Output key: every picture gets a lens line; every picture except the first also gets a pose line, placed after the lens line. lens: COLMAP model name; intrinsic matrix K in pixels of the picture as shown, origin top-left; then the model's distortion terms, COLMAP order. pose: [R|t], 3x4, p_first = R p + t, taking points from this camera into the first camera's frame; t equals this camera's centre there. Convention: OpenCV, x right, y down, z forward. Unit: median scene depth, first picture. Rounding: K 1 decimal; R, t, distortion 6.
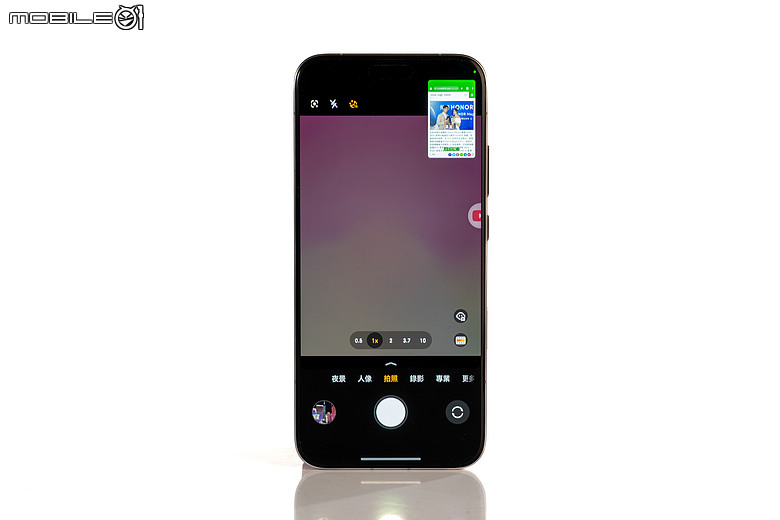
lens RADIAL K [[1363.7, 0, 388.1], [0, 1363.7, 257.7], [0, 0, 1]] dist [0.066590, 0.000000]
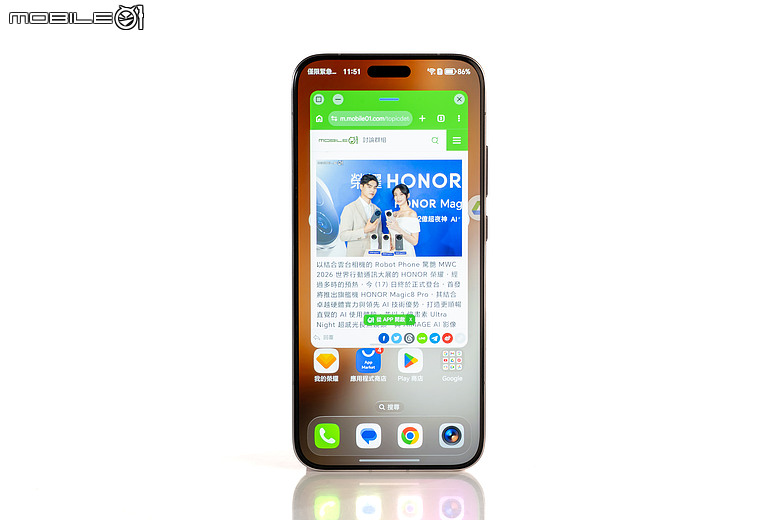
lens RADIAL K [[1363.7, 0, 389.7], [0, 1363.7, 257.7], [0, 0, 1]] dist [0.066590, 0.000000]
pose [[0.999996, 0.001741, 0.002329, 0.045933], [-0.001739, 0.999998, -0.000605, -0.093113], [-0.002330, 0.000601, 0.999997, 0.699081]]
